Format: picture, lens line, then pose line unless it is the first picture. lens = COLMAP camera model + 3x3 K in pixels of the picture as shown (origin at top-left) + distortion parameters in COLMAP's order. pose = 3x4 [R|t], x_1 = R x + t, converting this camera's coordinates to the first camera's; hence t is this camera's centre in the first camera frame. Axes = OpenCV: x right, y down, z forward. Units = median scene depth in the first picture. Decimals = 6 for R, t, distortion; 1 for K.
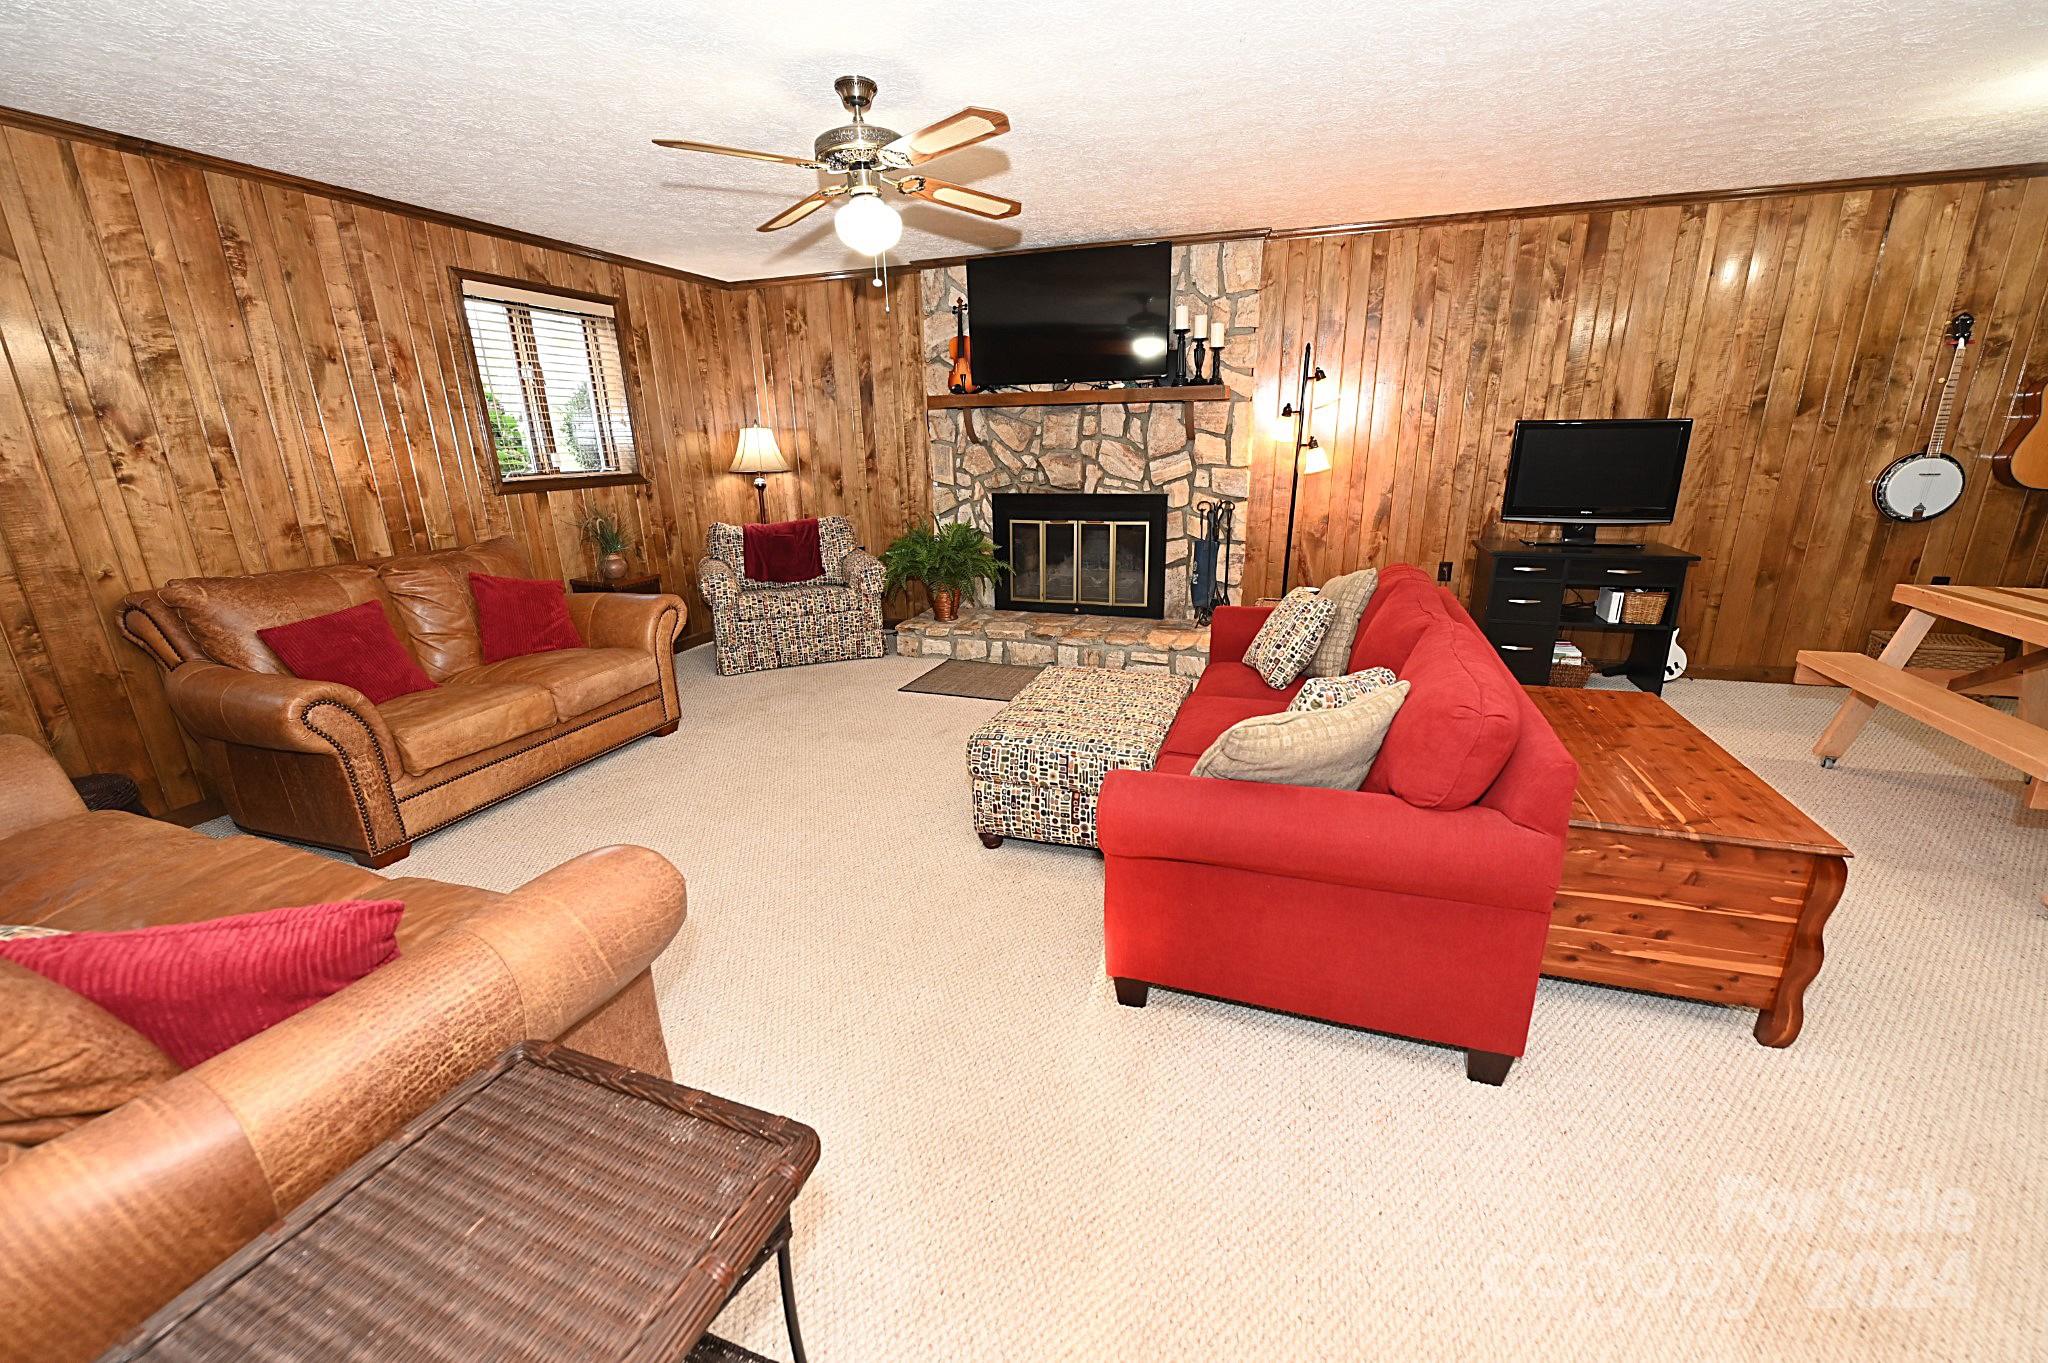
lens RADIAL K [[810.6, 0, 1021.9], [0, 810.6, 692.2], [0, 0, 1]] dist [-0.009493, 0.000073]
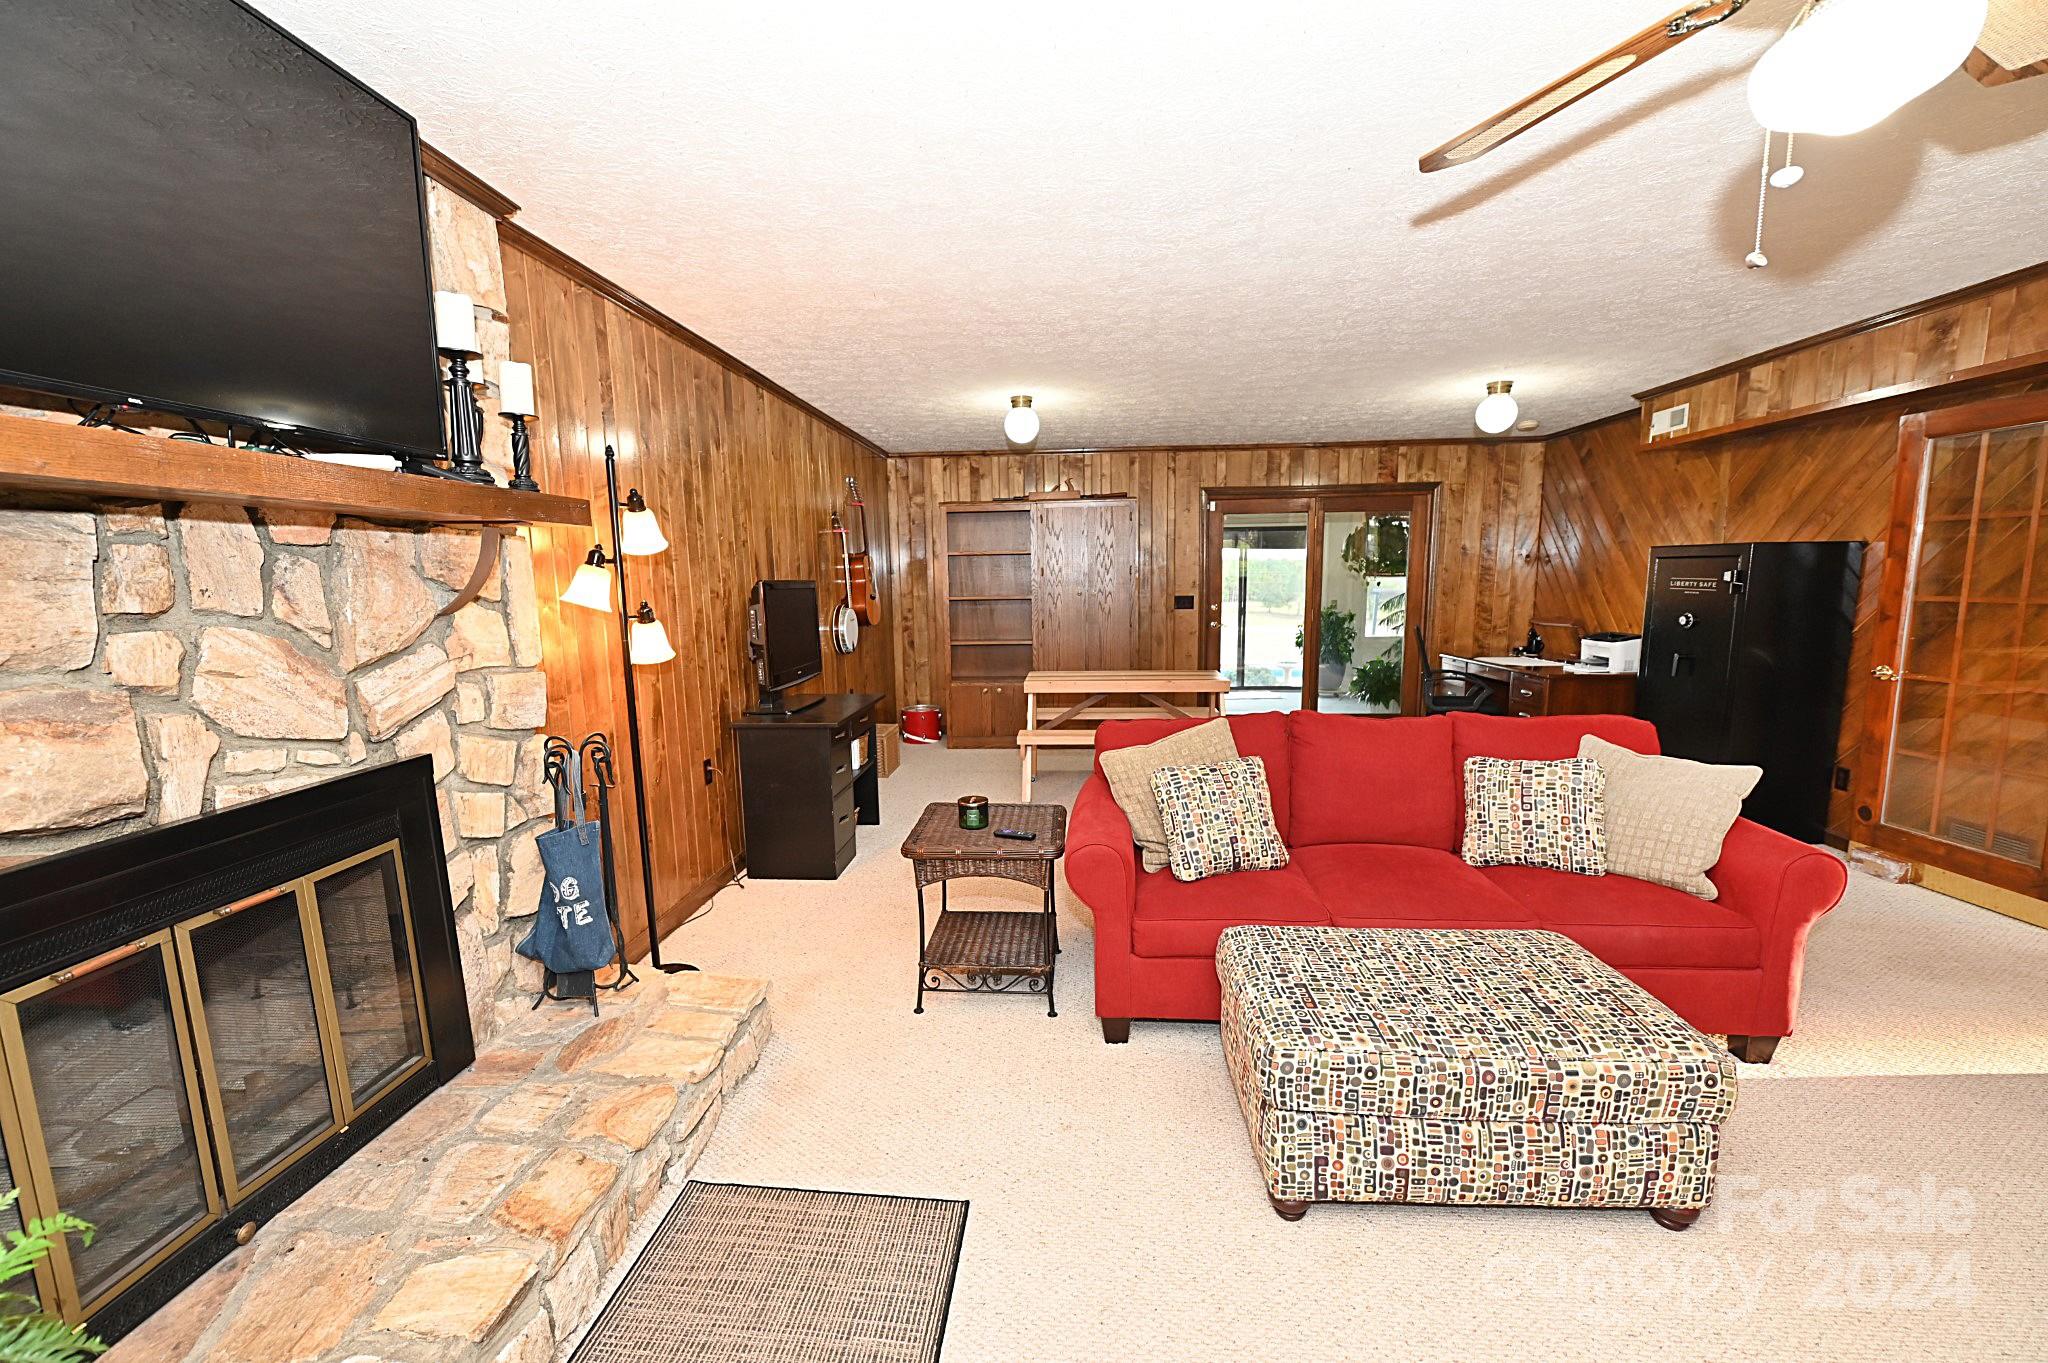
lens RADIAL K [[810.6, 0, 1019.0], [0, 810.6, 686.6], [0, 0, 1]] dist [-0.009493, 0.000073]
pose [[-0.261384, -0.109673, 0.958984, -0.251182], [0.308732, 0.931832, 0.190717, -0.257929], [-0.914529, 0.345919, -0.209707, 0.805610]]
